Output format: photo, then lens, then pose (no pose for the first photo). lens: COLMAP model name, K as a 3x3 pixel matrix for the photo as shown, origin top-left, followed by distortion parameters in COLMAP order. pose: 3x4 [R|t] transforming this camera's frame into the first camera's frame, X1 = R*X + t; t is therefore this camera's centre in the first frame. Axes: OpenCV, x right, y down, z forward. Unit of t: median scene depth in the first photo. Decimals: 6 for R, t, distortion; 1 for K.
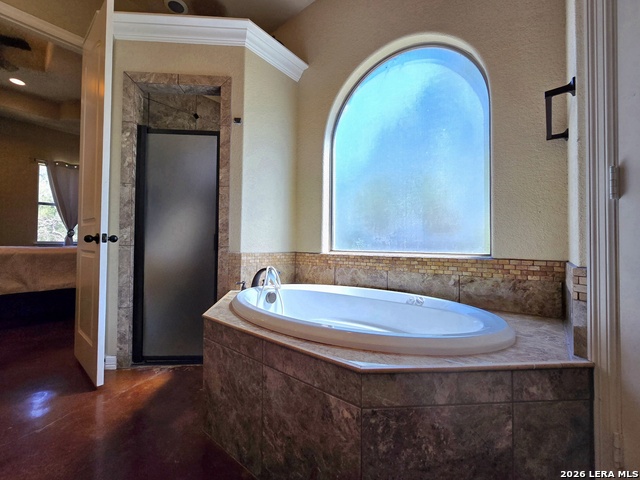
lens RADIAL K [[273.4, 0, 309.5], [0, 273.4, 239.1], [0, 0, 1]] dist [-0.002734, -0.000673]
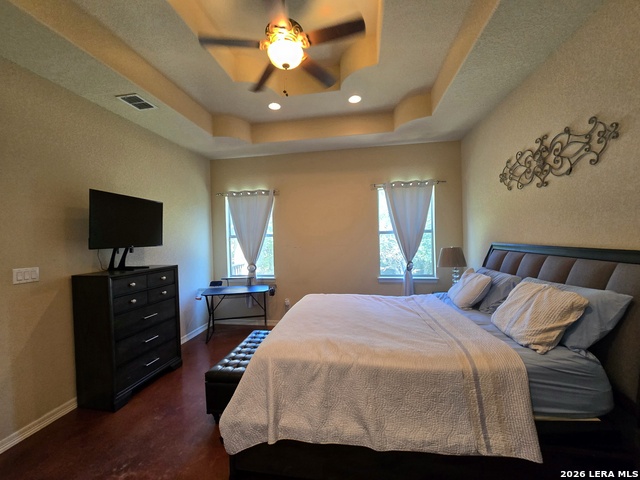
lens RADIAL K [[262.3, 0, 320.0], [0, 262.3, 240.0], [0, 0, 1]] dist [0.000034, 0.000041]
pose [[0.529780, -0.014509, -0.848011, -0.913582], [0.043962, 0.998979, 0.010373, -0.315474], [0.846995, -0.042775, 0.529877, 0.934757]]
